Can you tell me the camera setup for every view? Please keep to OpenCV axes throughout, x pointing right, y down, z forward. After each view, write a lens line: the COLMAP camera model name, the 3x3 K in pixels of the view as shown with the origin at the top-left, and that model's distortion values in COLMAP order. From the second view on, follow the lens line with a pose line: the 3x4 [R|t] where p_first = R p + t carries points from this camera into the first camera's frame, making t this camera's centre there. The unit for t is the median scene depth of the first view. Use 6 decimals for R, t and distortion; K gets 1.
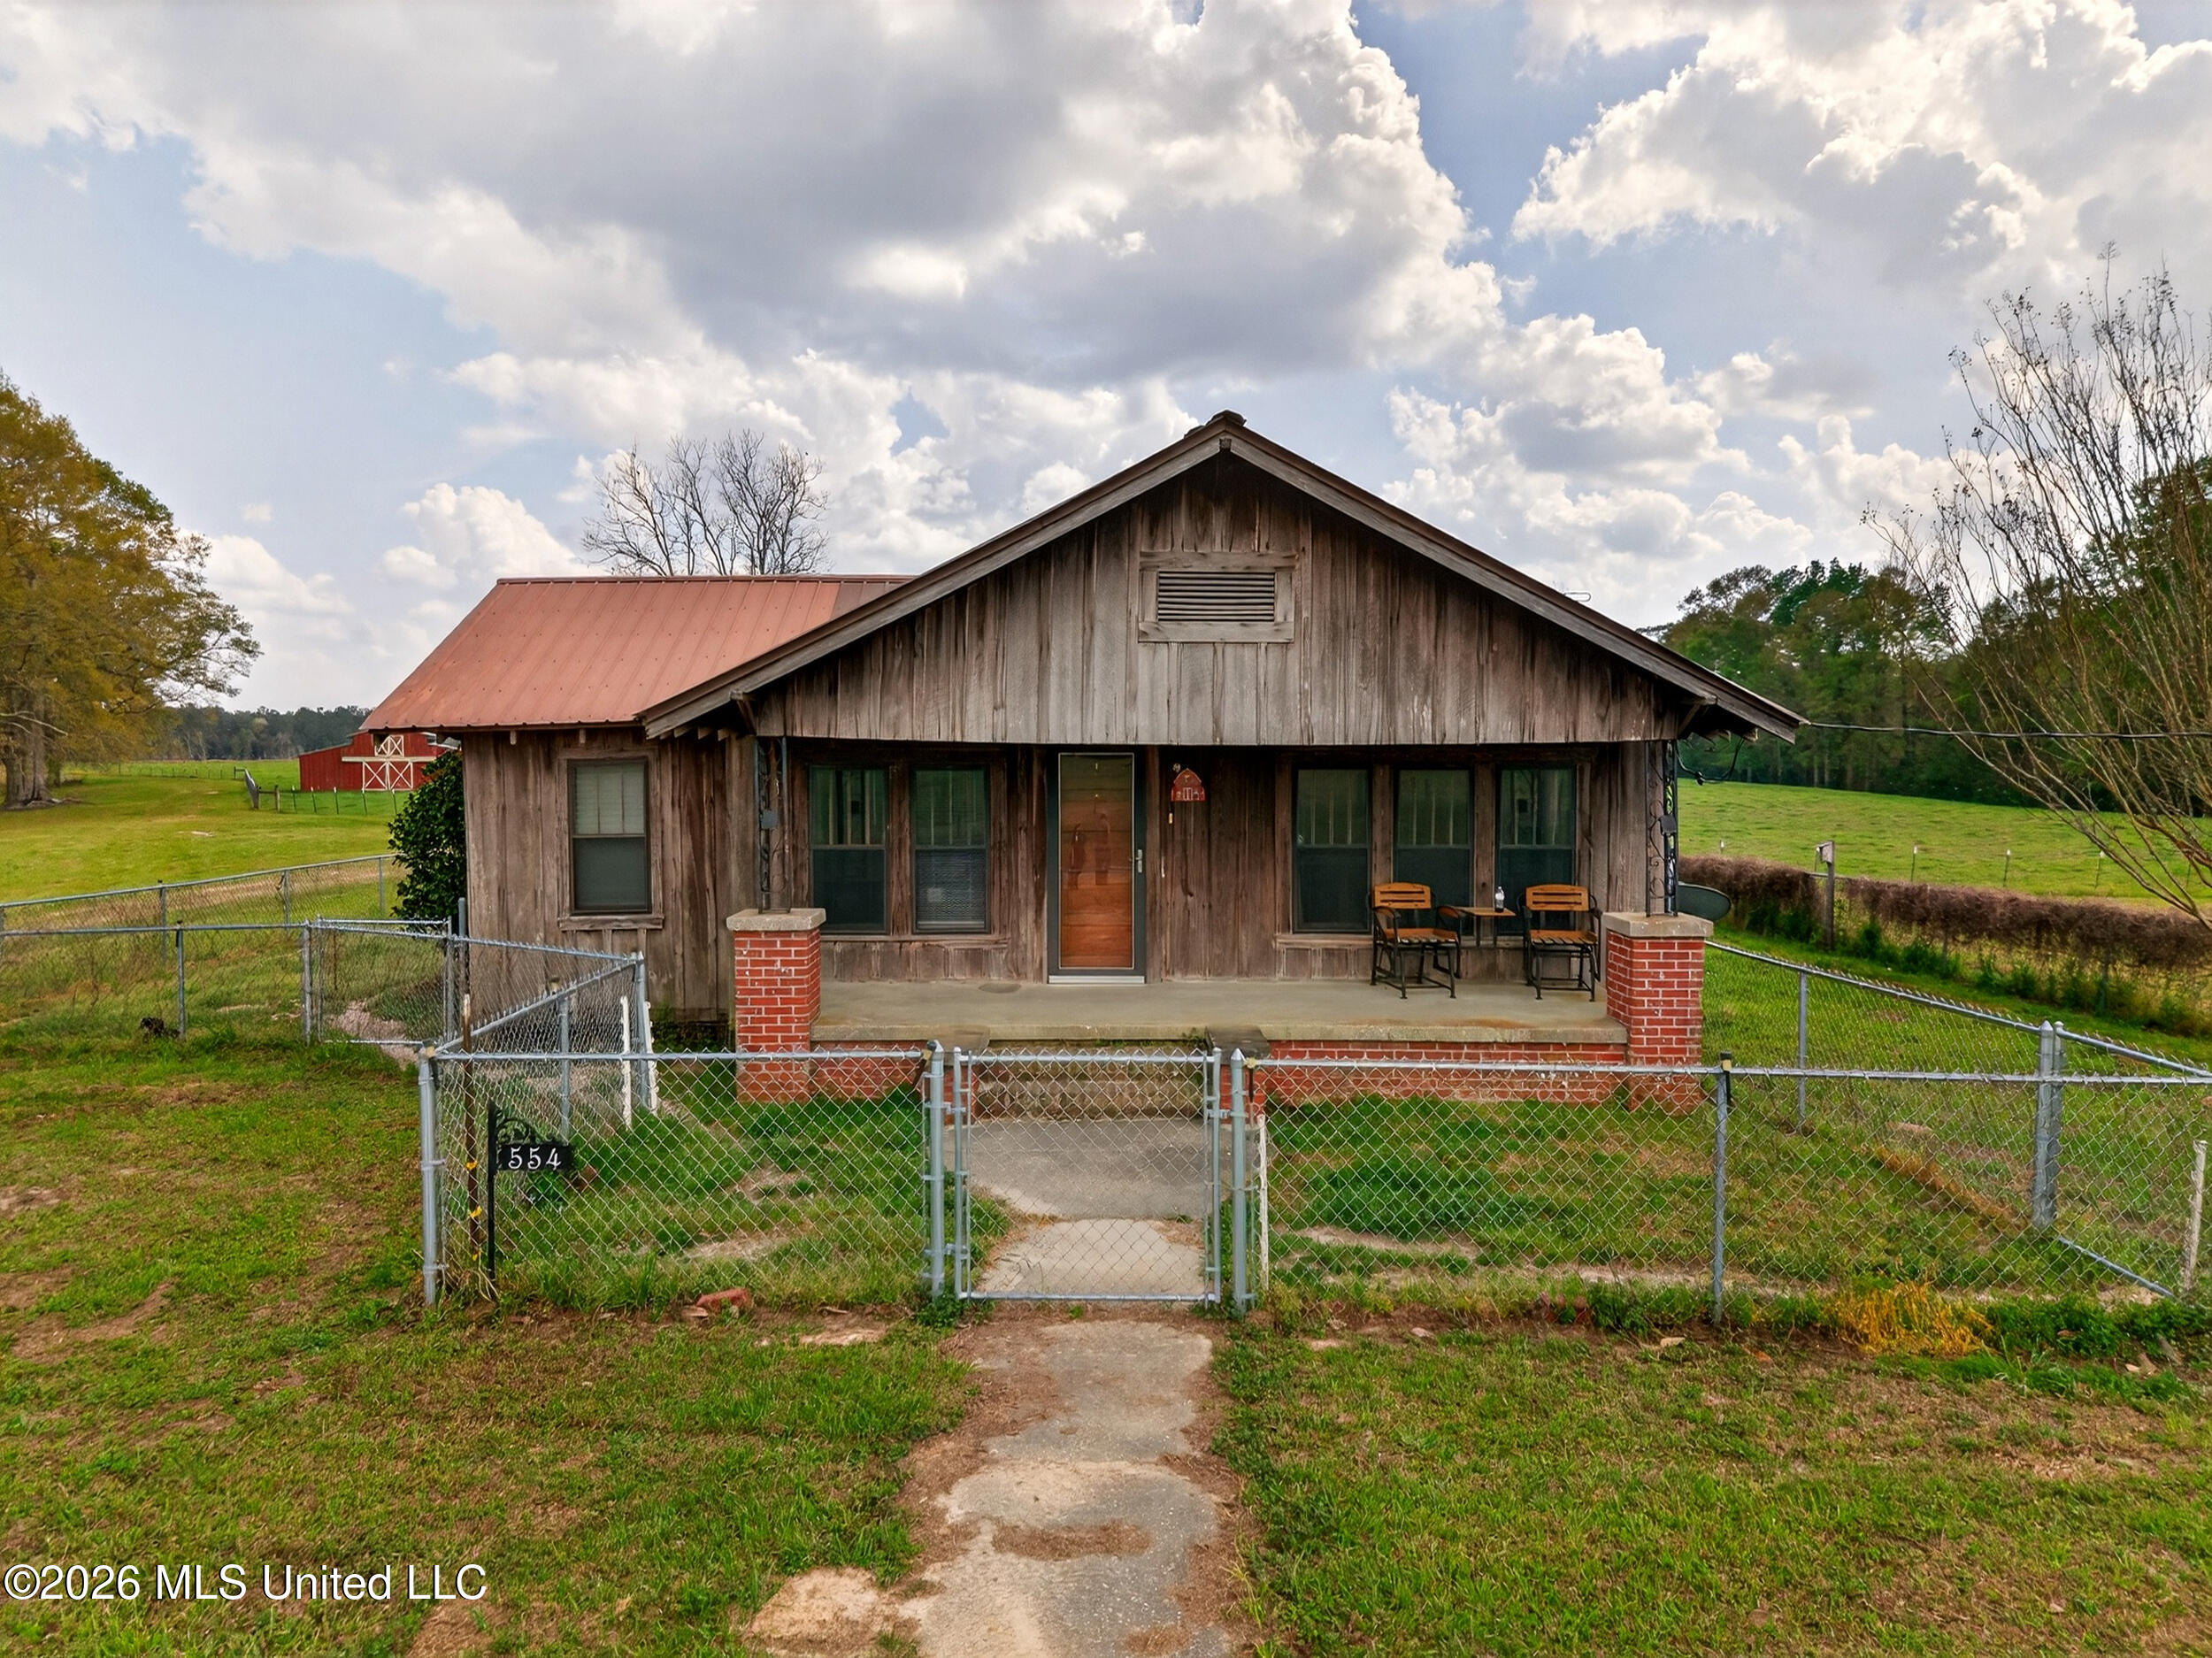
lens RADIAL K [[1510.5, 0, 1113.7], [0, 1510.5, 820.2], [0, 0, 1]] dist [0.030218, -0.041872]
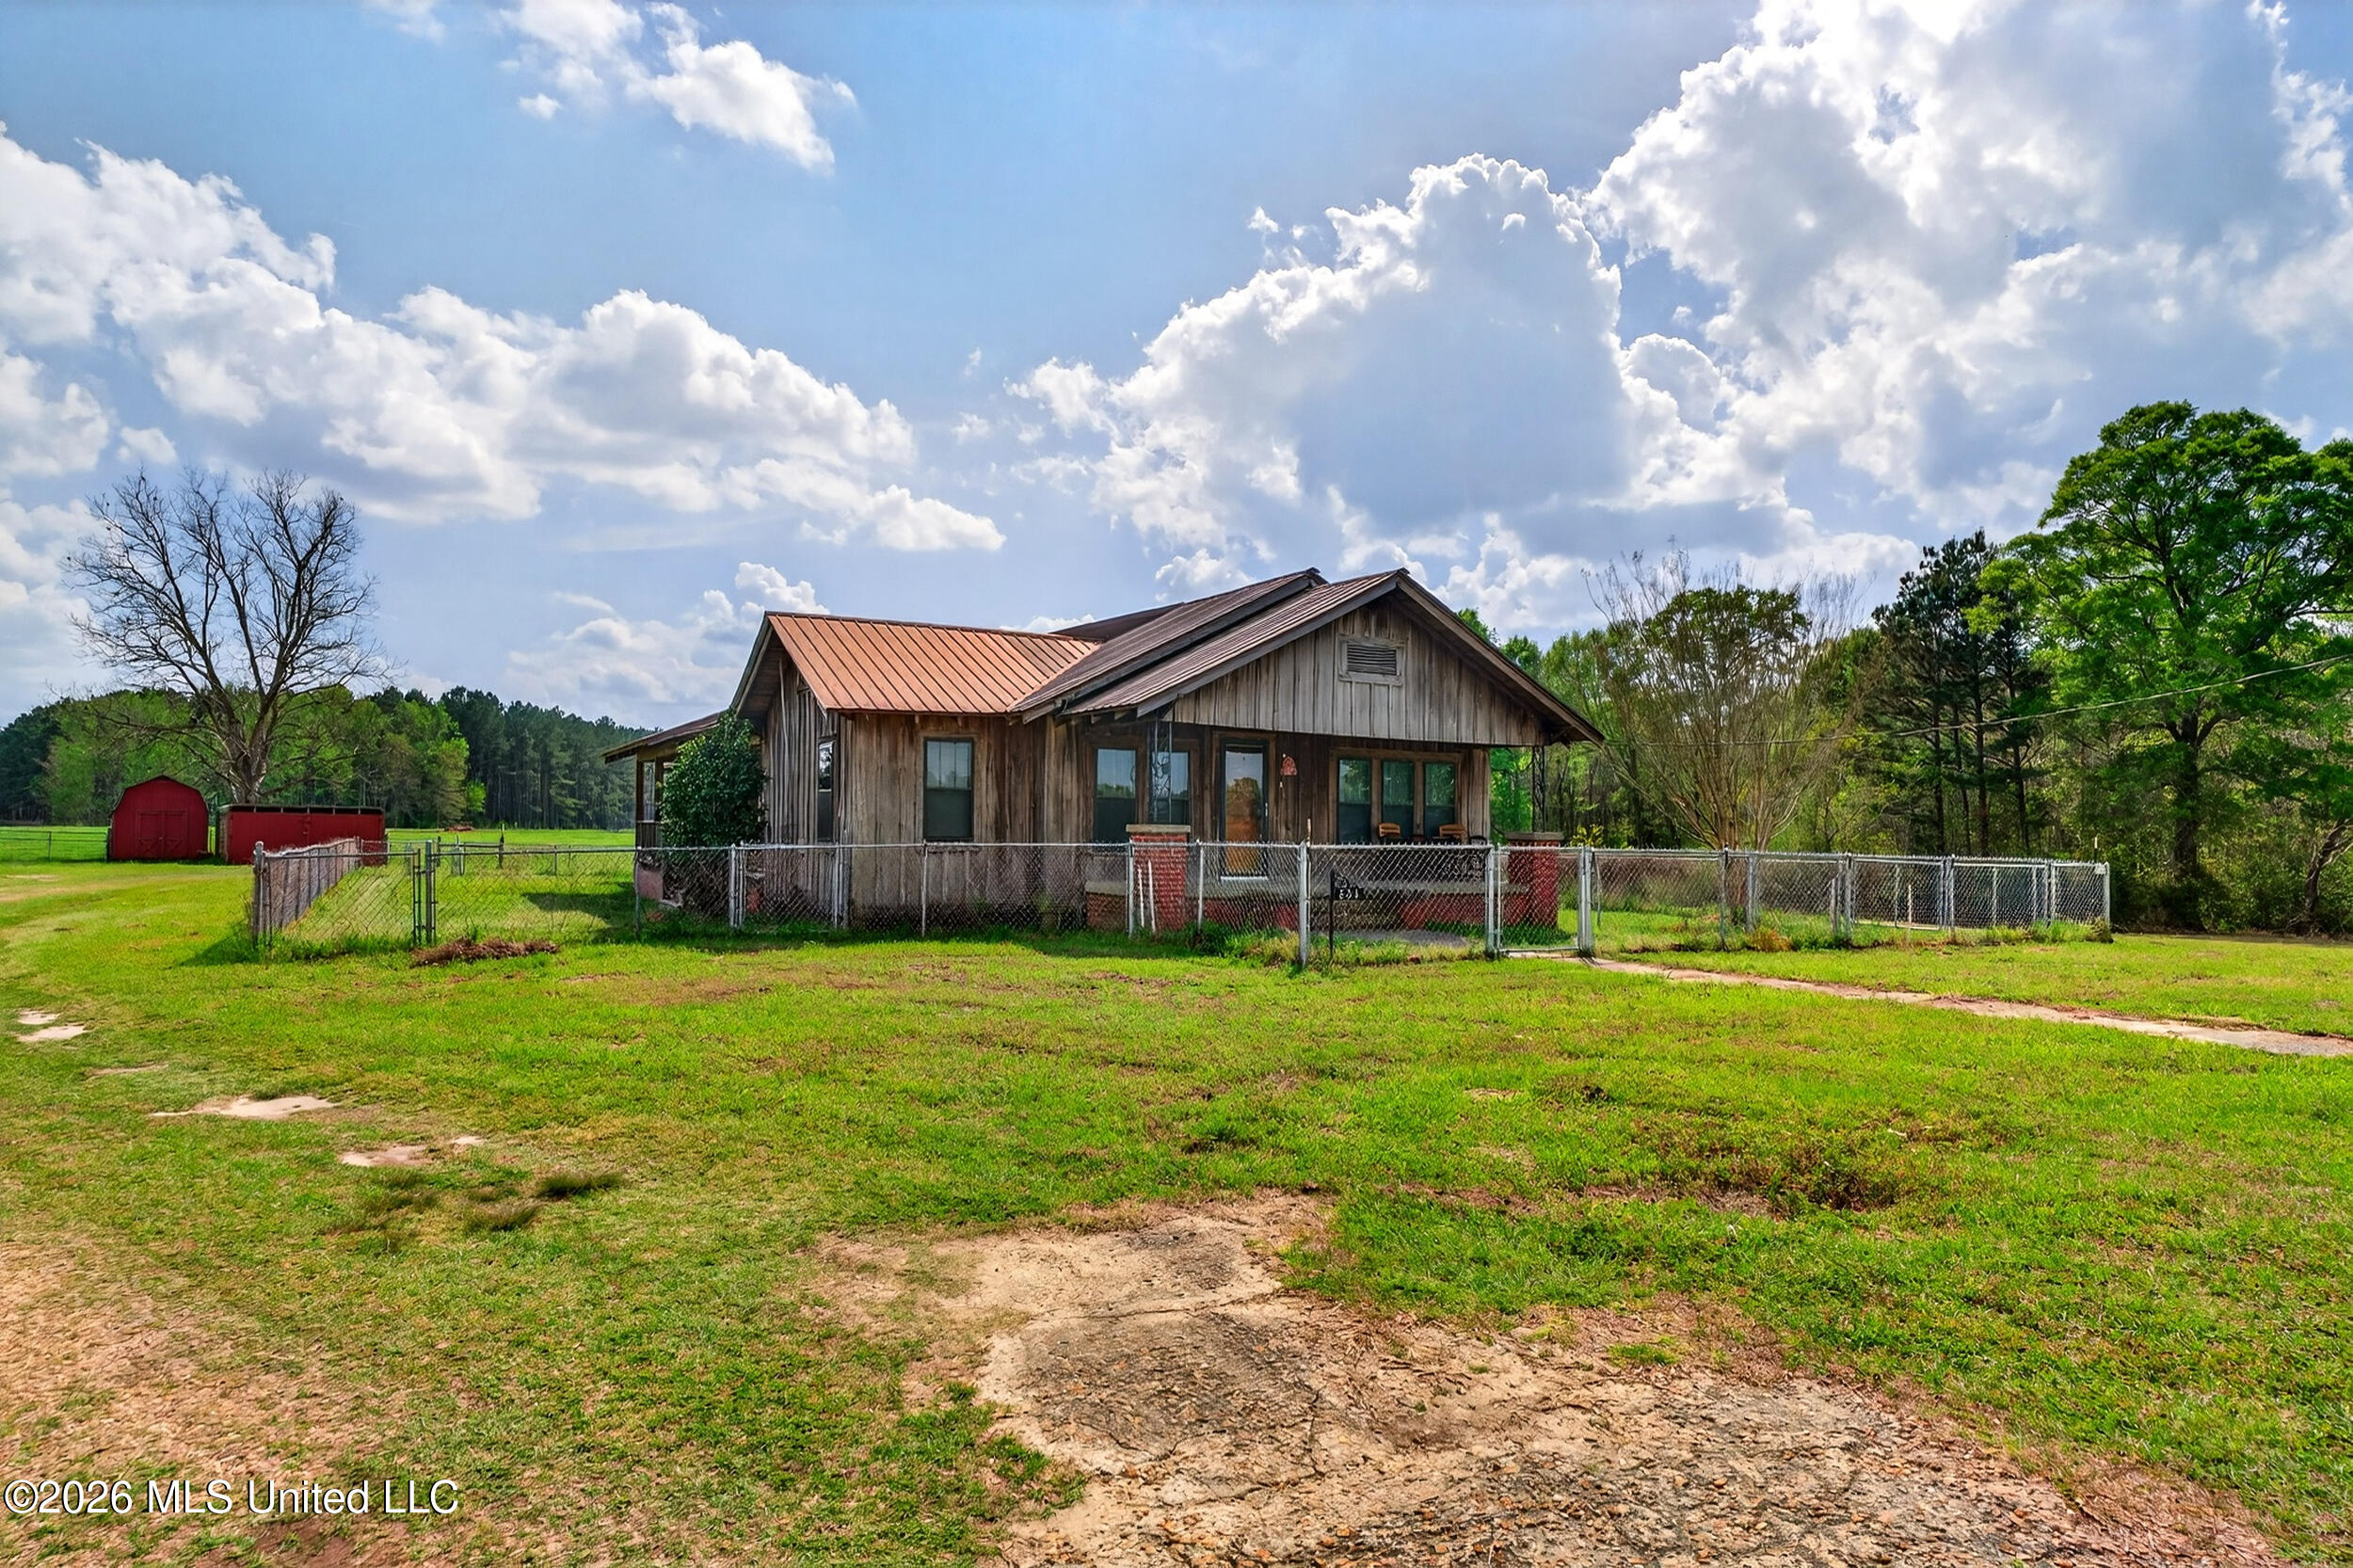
lens RADIAL K [[1355.4, 0, 1167.4], [0, 1355.4, 773.3], [0, 0, 1]] dist [-0.016915, -0.000665]
pose [[0.873569, 0.032377, 0.485621, -0.973391], [0.009203, 0.996508, -0.082994, 0.132762], [-0.486613, 0.076970, 0.870221, -0.350658]]
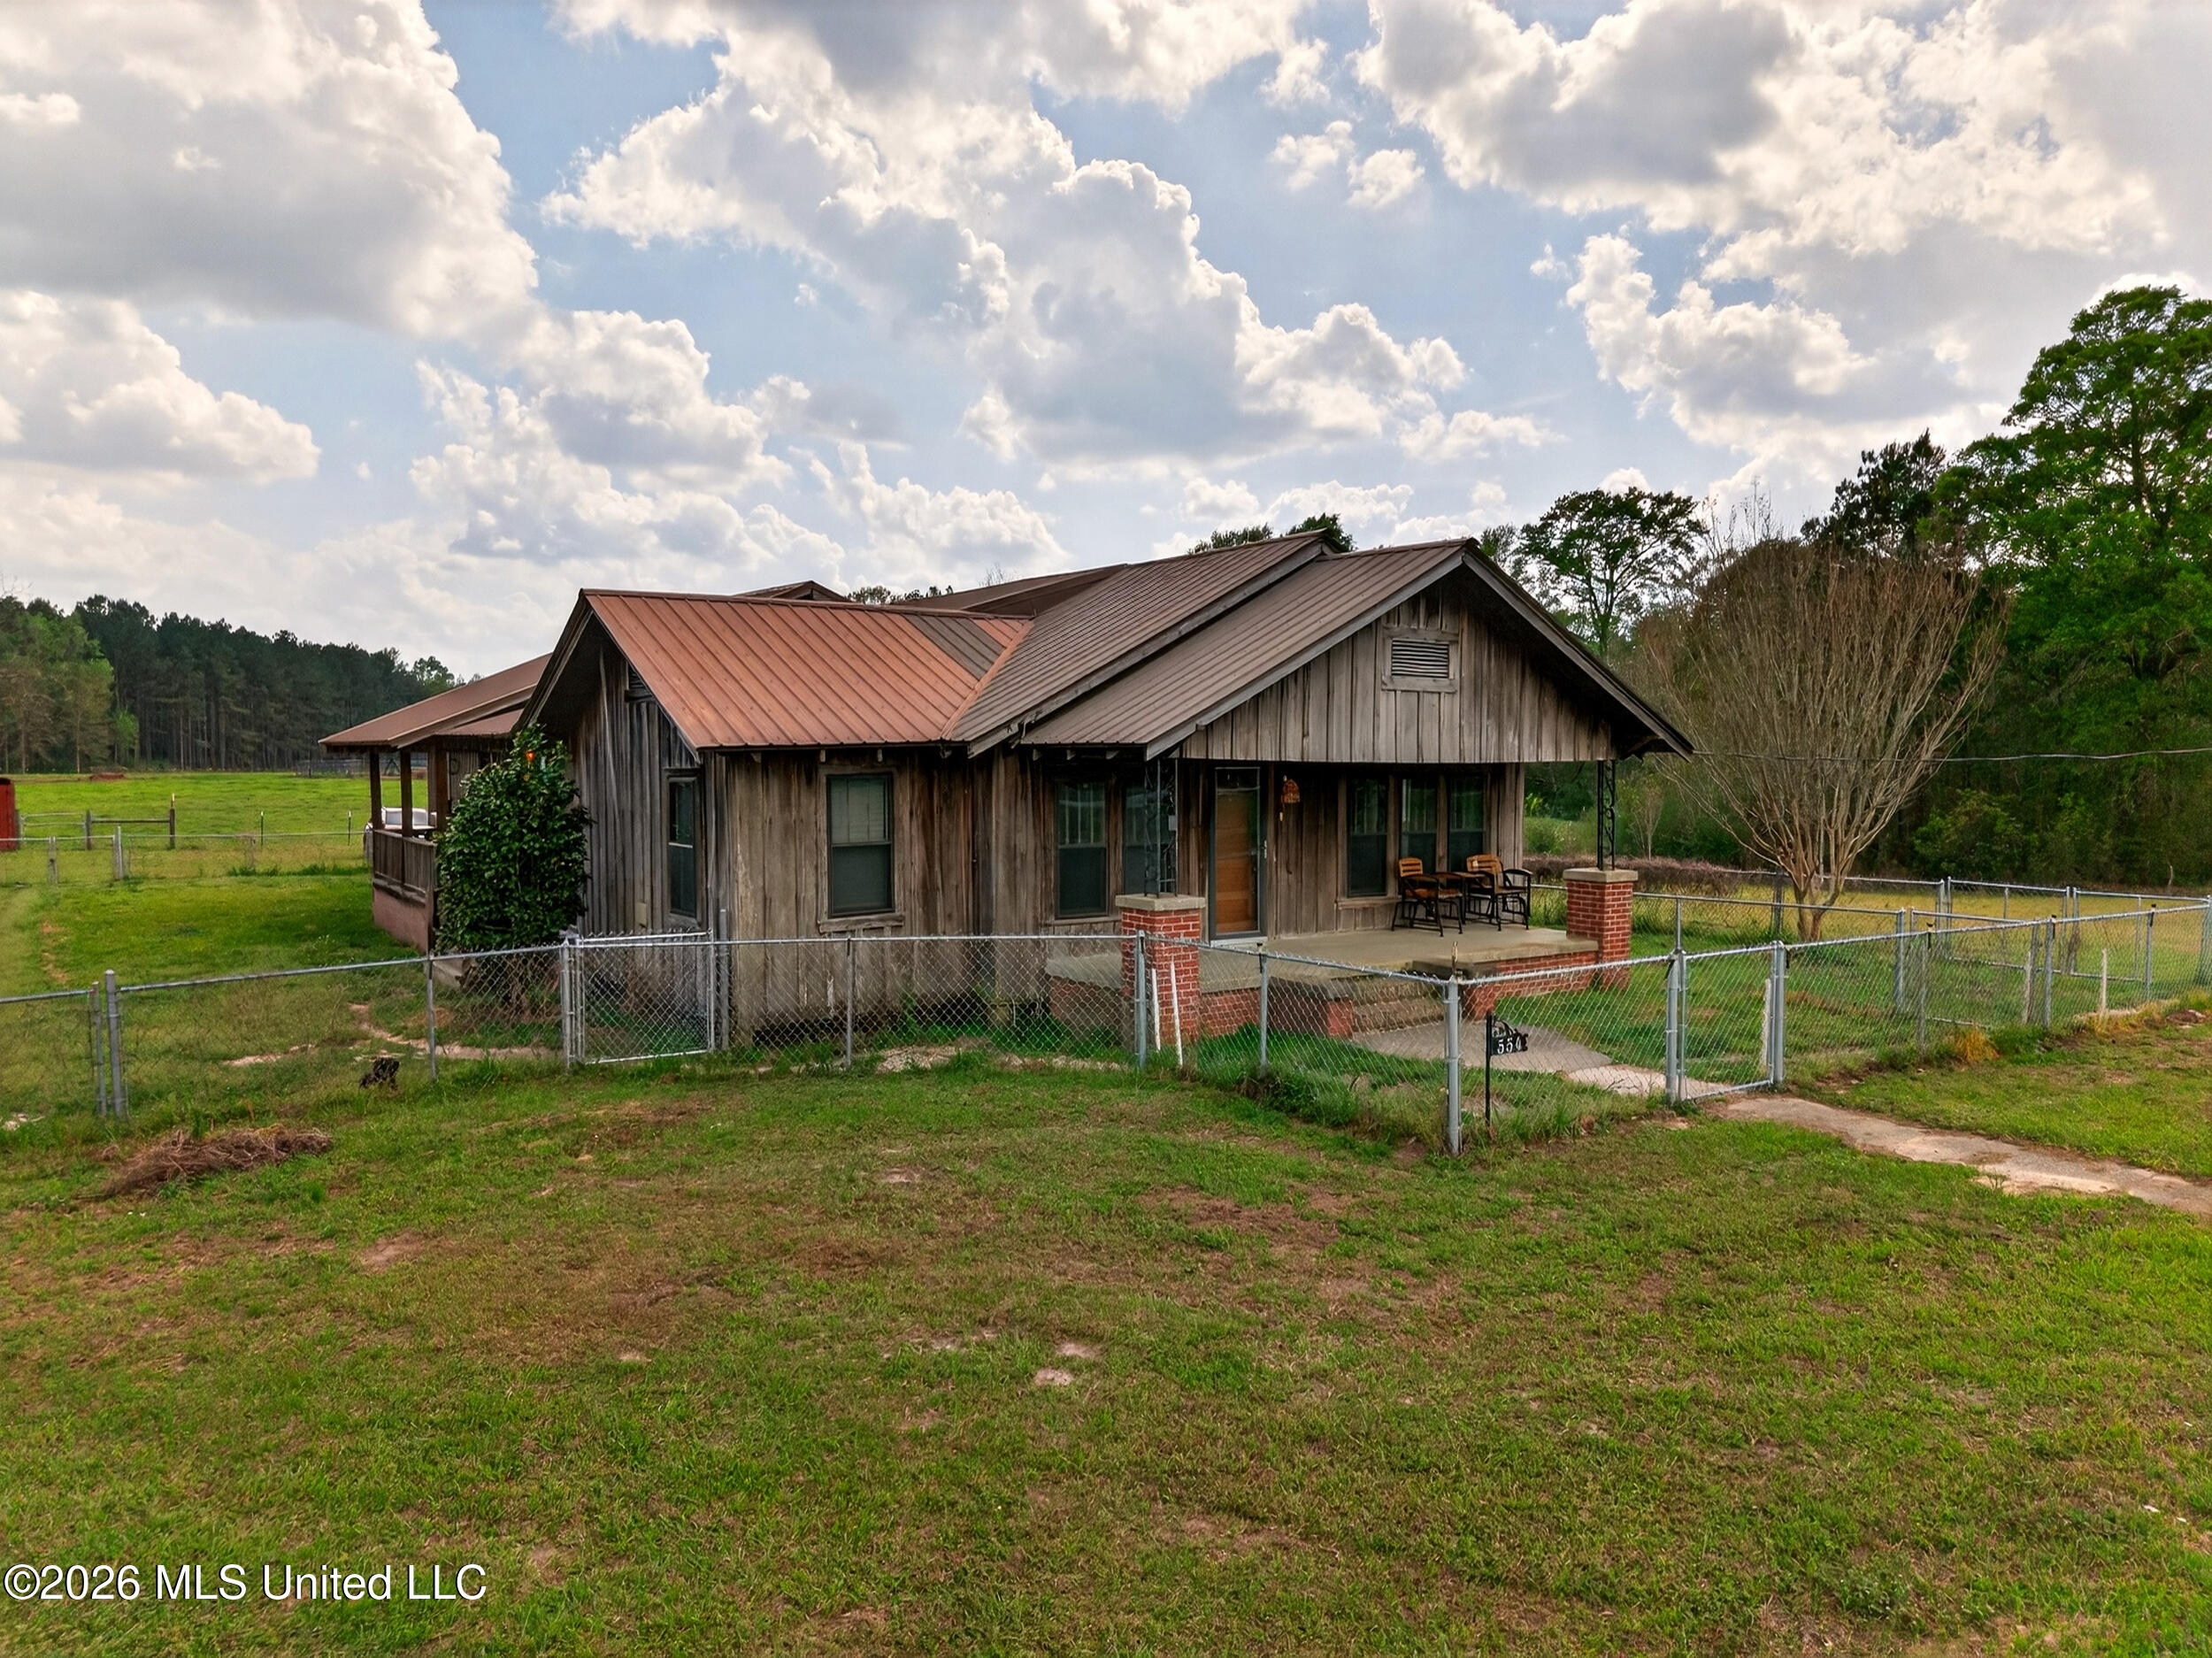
lens RADIAL K [[1510.5, 0, 1109.4], [0, 1510.5, 834.6], [0, 0, 1]] dist [0.030218, -0.041872]
pose [[0.820398, -0.028588, 0.571078, -0.987903], [0.023662, 0.999591, 0.016047, -0.011745], [-0.571303, 0.000348, 0.820739, -0.010615]]
